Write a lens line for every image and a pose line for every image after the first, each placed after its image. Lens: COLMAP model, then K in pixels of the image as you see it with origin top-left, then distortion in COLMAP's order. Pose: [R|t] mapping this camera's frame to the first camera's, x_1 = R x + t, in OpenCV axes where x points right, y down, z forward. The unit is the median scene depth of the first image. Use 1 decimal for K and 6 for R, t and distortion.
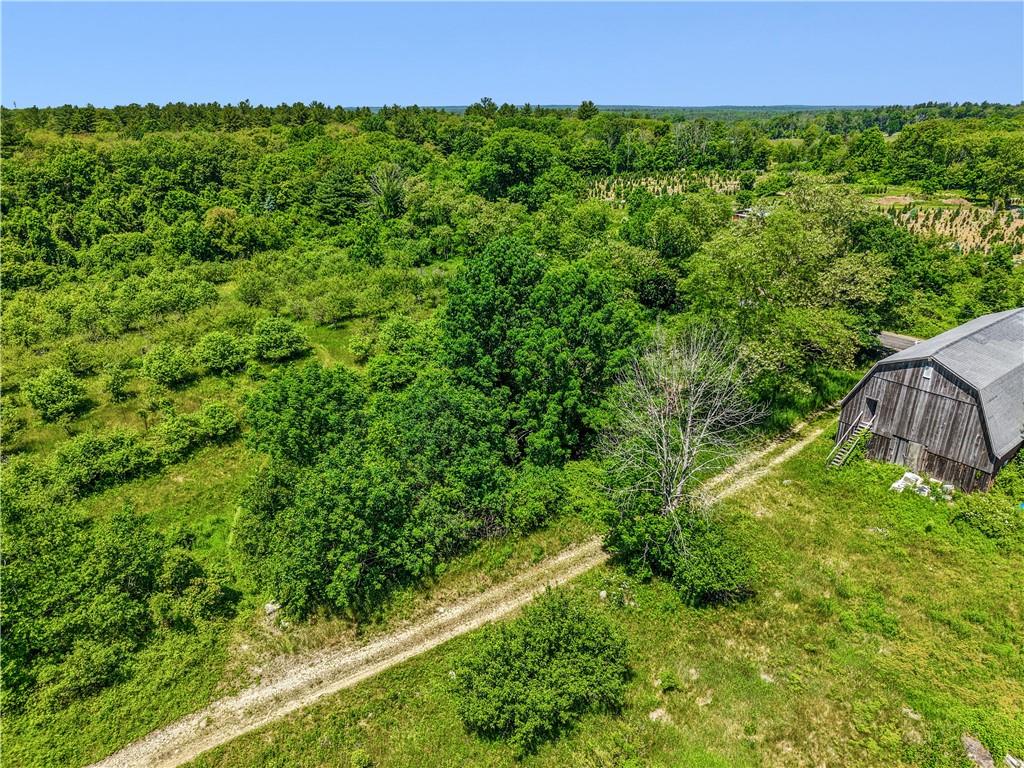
lens RADIAL K [[698.1, 0, 522.4], [0, 698.1, 386.8], [0, 0, 1]] dist [0.012874, -0.006934]
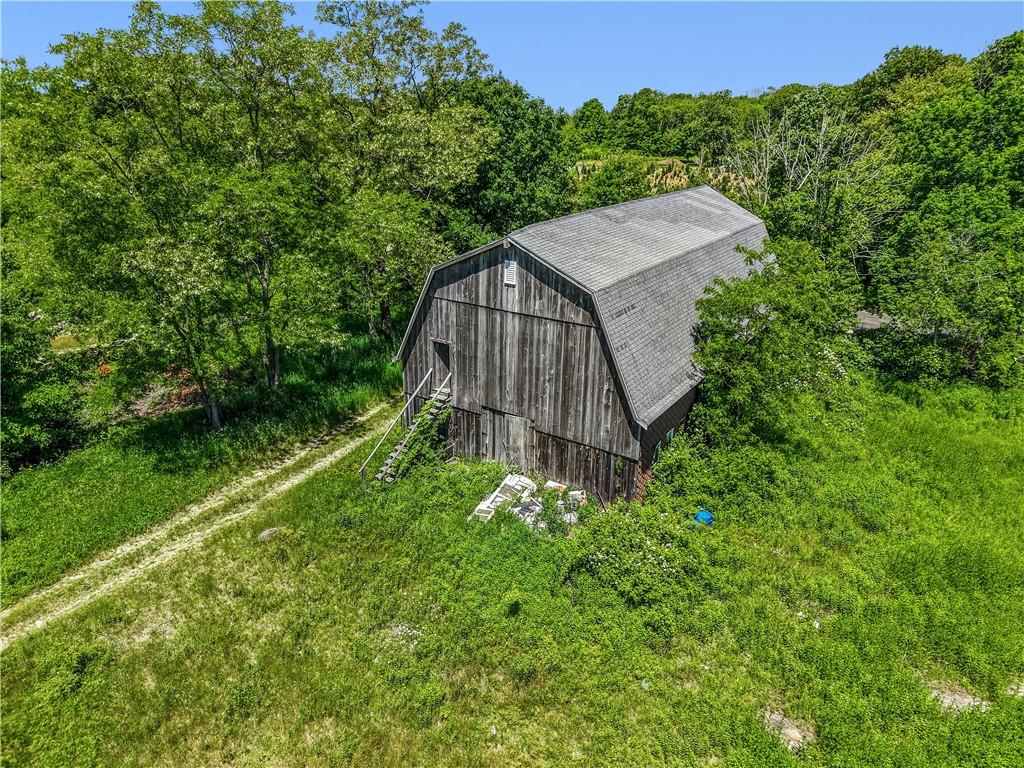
lens RADIAL K [[698.1, 0, 505.2], [0, 698.1, 378.4], [0, 0, 1]] dist [0.012874, -0.006934]
pose [[0.958191, -0.107807, 0.265042, 0.504713], [0.112439, 0.993656, -0.002320, 0.063031], [-0.263111, 0.032024, 0.964234, 0.608373]]
